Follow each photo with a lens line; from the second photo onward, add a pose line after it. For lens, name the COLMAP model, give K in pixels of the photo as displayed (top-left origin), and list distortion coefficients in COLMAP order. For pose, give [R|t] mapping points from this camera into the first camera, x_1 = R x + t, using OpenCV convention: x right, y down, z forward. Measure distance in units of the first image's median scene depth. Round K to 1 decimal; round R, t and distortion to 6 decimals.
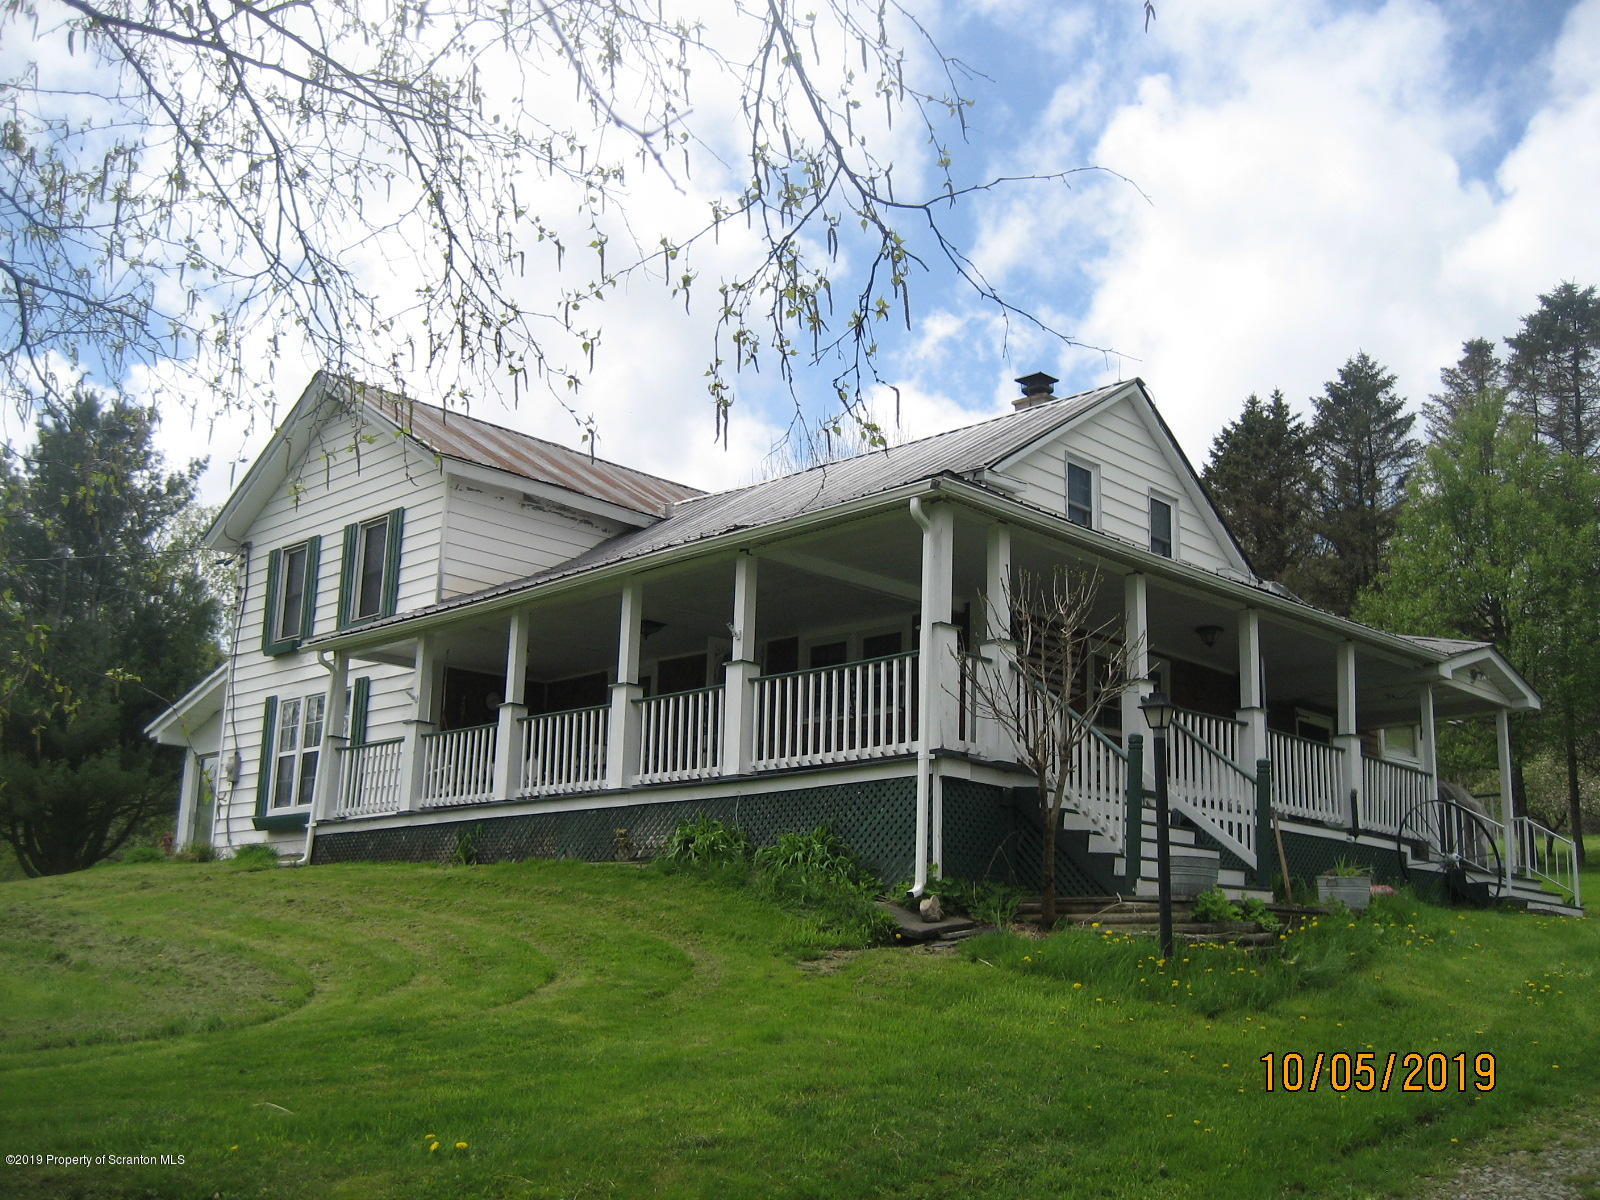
lens RADIAL K [[1693.8, 0, 785.2], [0, 1693.8, 605.3], [0, 0, 1]] dist [-0.152455, 0.205366]
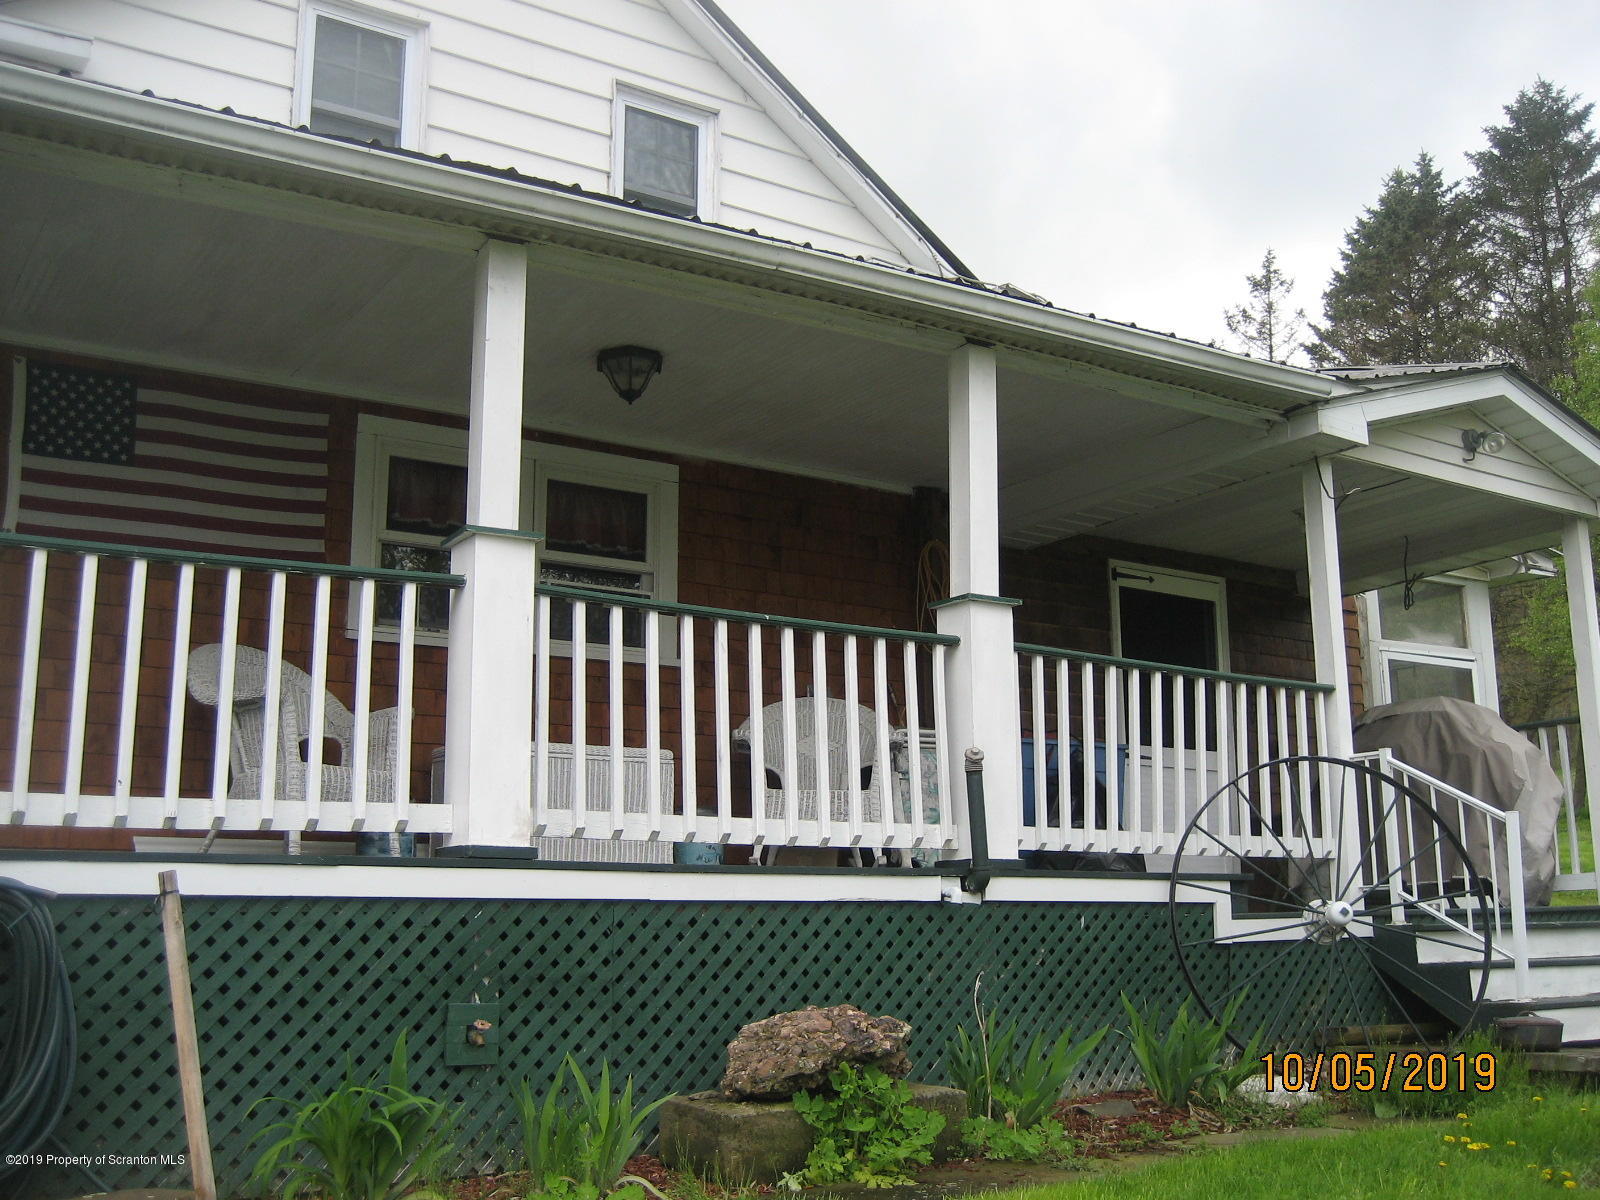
lens RADIAL K [[1693.8, 0, 785.2], [0, 1693.8, 605.3], [0, 0, 1]] dist [-0.152455, 0.205366]
pose [[0.979268, -0.079960, -0.186121, 0.148406], [0.084990, 0.996197, 0.019194, 0.027987], [0.183878, -0.034615, 0.982339, 0.257152]]
